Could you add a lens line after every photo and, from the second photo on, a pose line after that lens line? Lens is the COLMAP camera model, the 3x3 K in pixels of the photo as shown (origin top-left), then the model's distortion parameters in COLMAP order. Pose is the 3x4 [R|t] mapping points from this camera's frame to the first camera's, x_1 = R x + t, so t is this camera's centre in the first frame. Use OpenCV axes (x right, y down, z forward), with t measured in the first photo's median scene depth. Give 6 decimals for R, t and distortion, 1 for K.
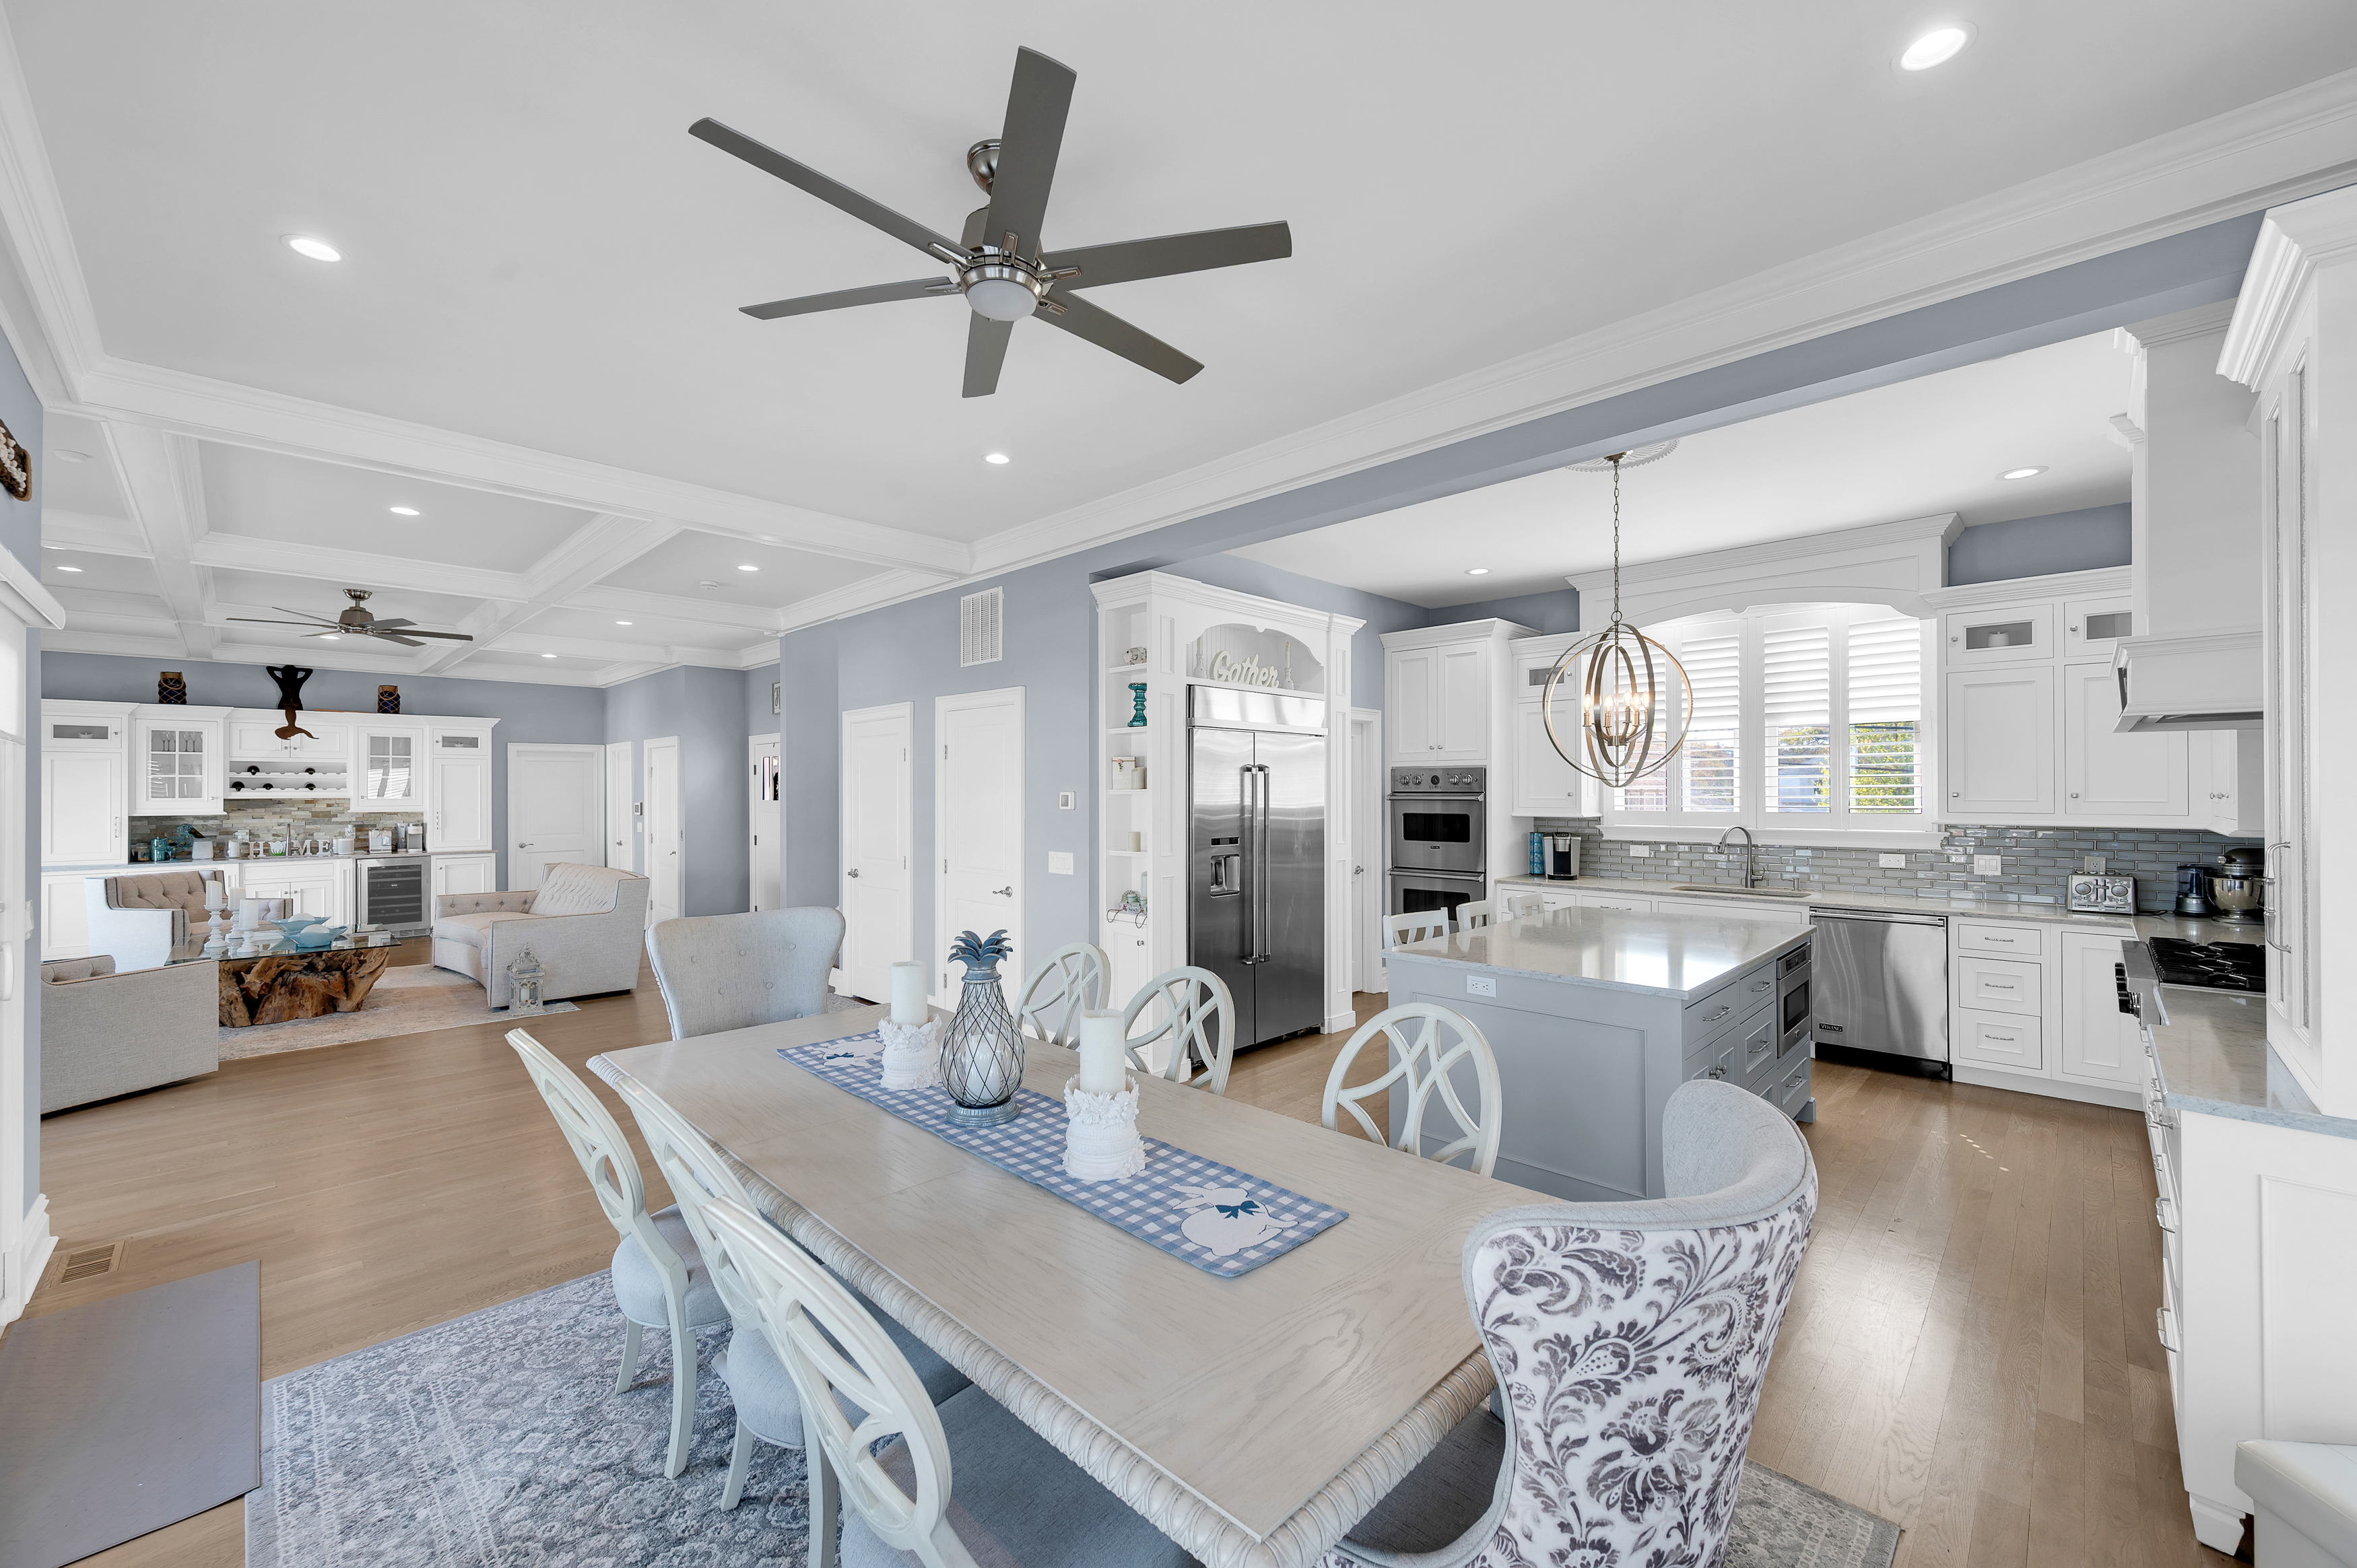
lens RADIAL K [[931.9, 0, 1190.0], [0, 931.9, 783.3], [0, 0, 1]] dist [0.000112, 0.000123]
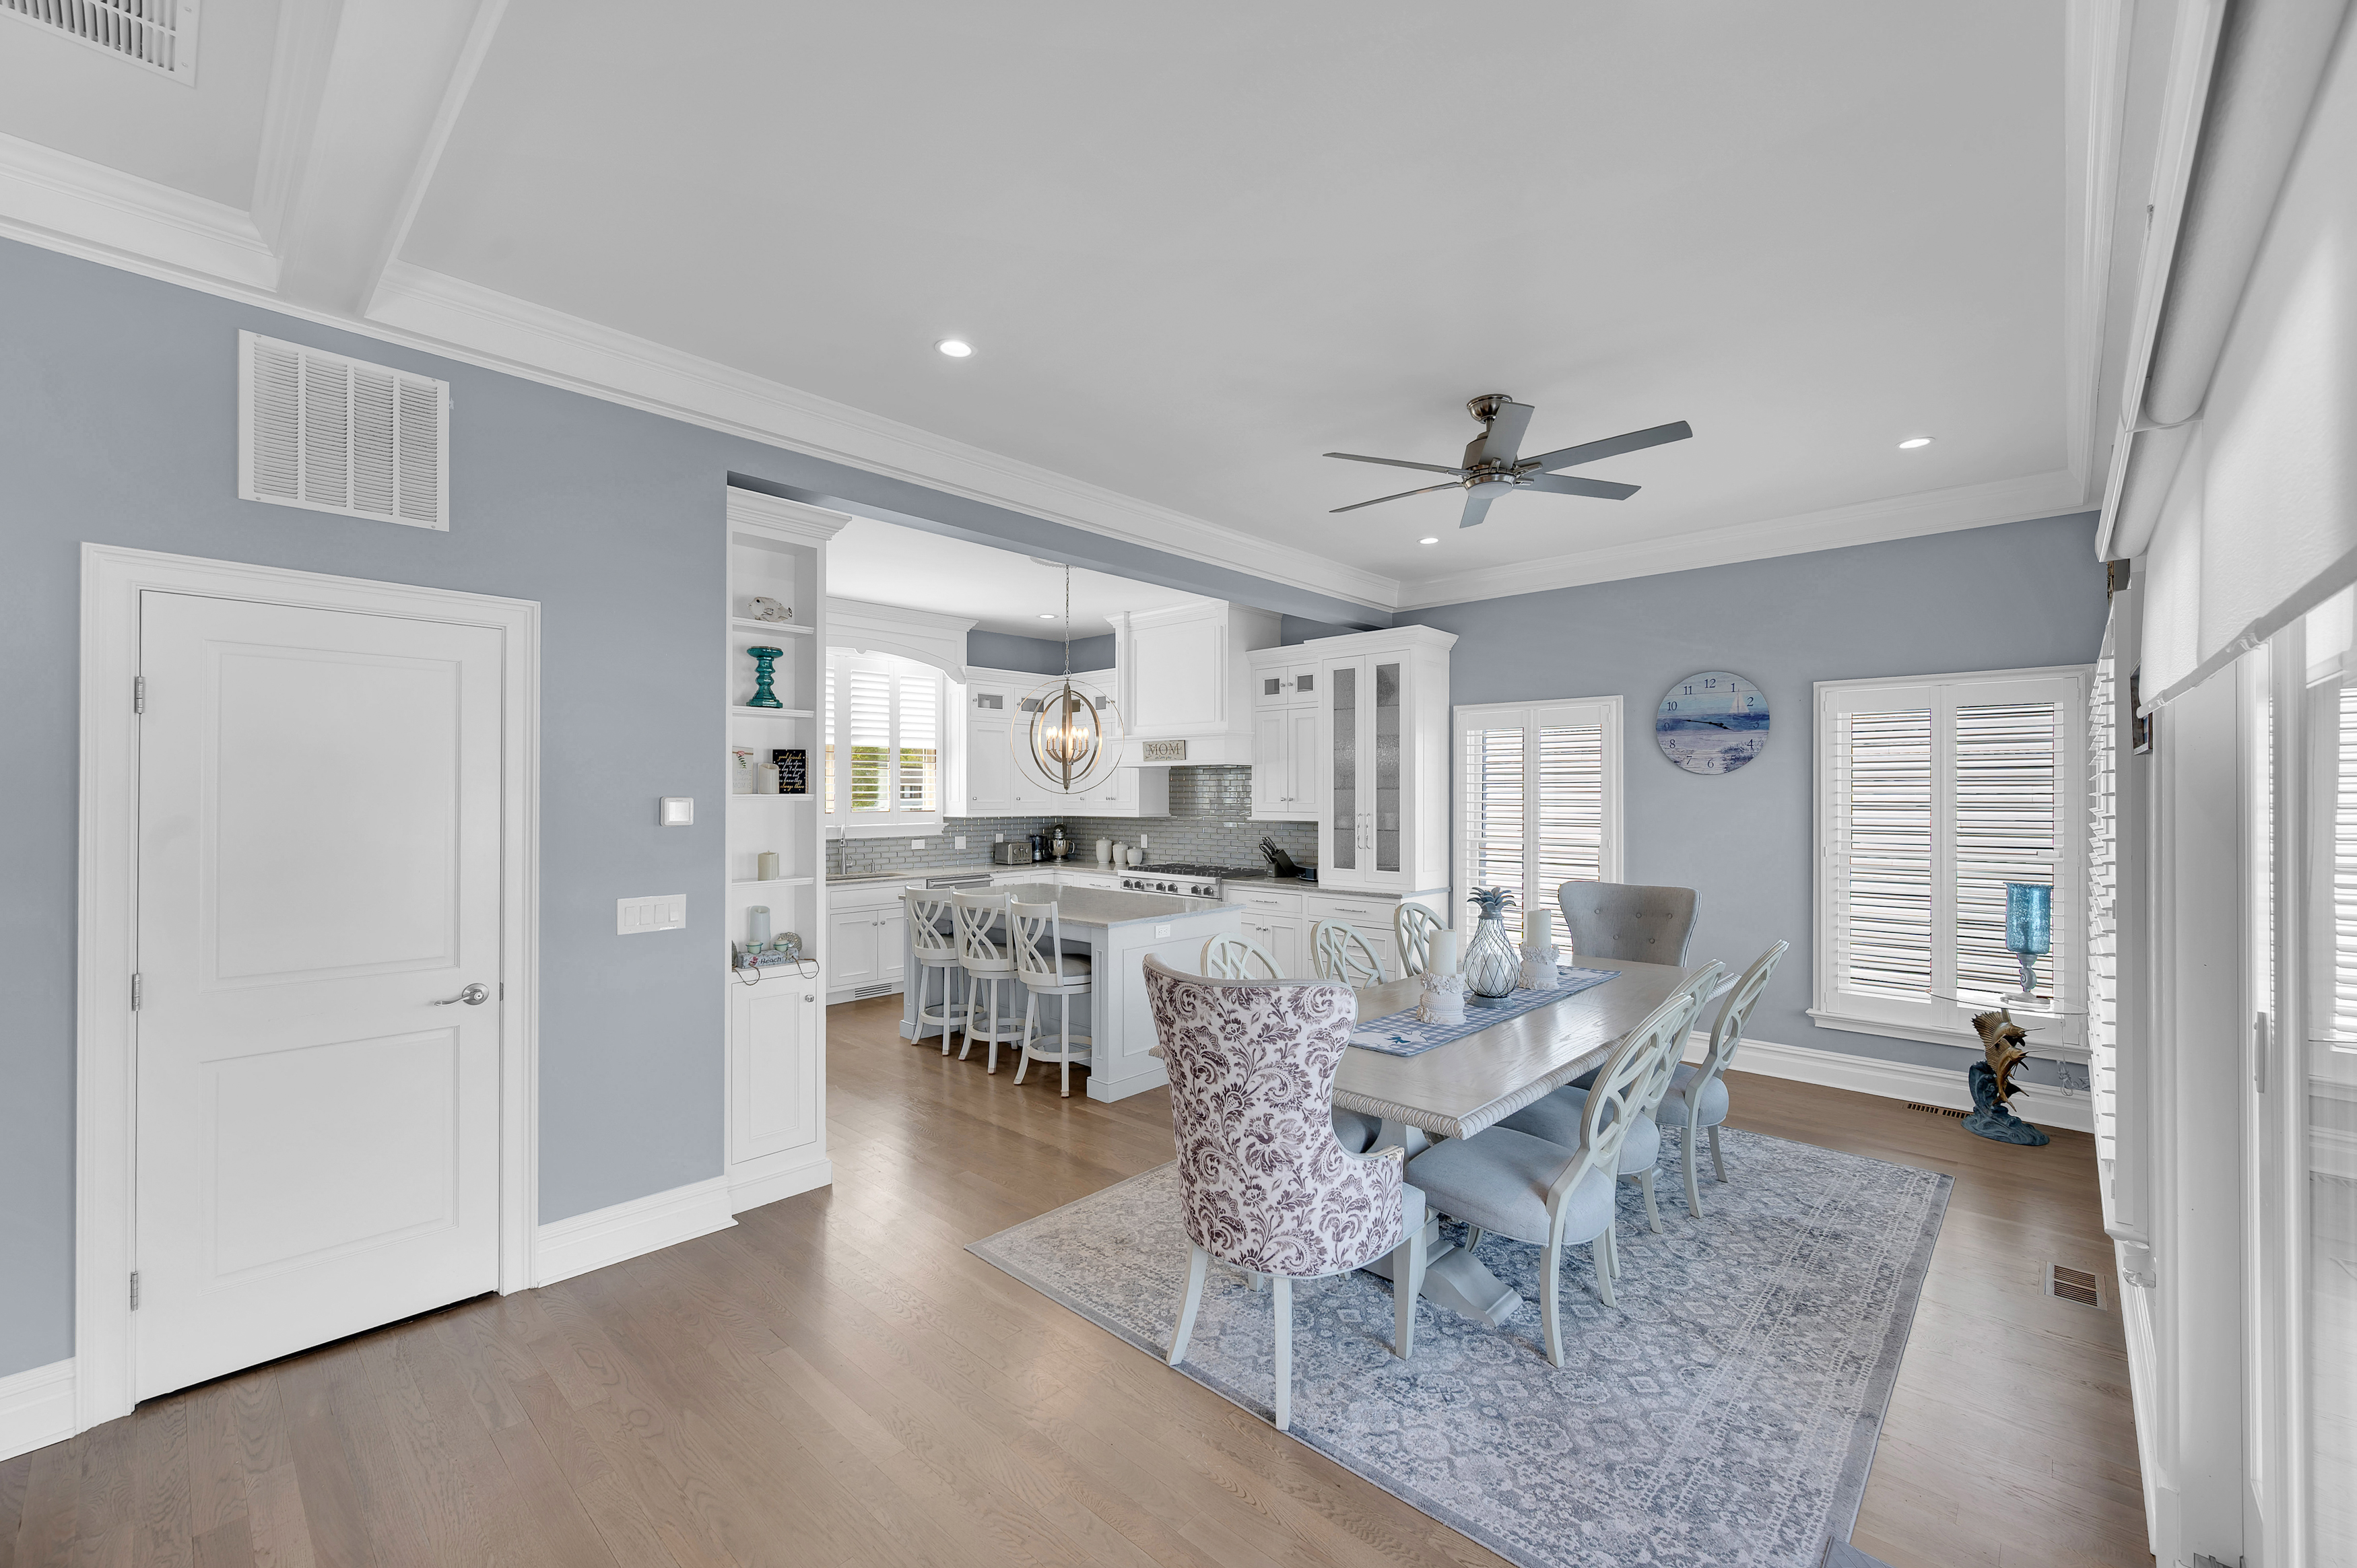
lens RADIAL K [[931.9, 0, 1188.8], [0, 931.9, 794.6], [0, 0, 1]] dist [0.000112, 0.000123]
pose [[-0.023396, 0.000542, 0.999726, -0.831276], [-0.007488, 0.999972, -0.000717, 0.004400], [-0.999698, -0.007503, -0.023391, 0.725933]]
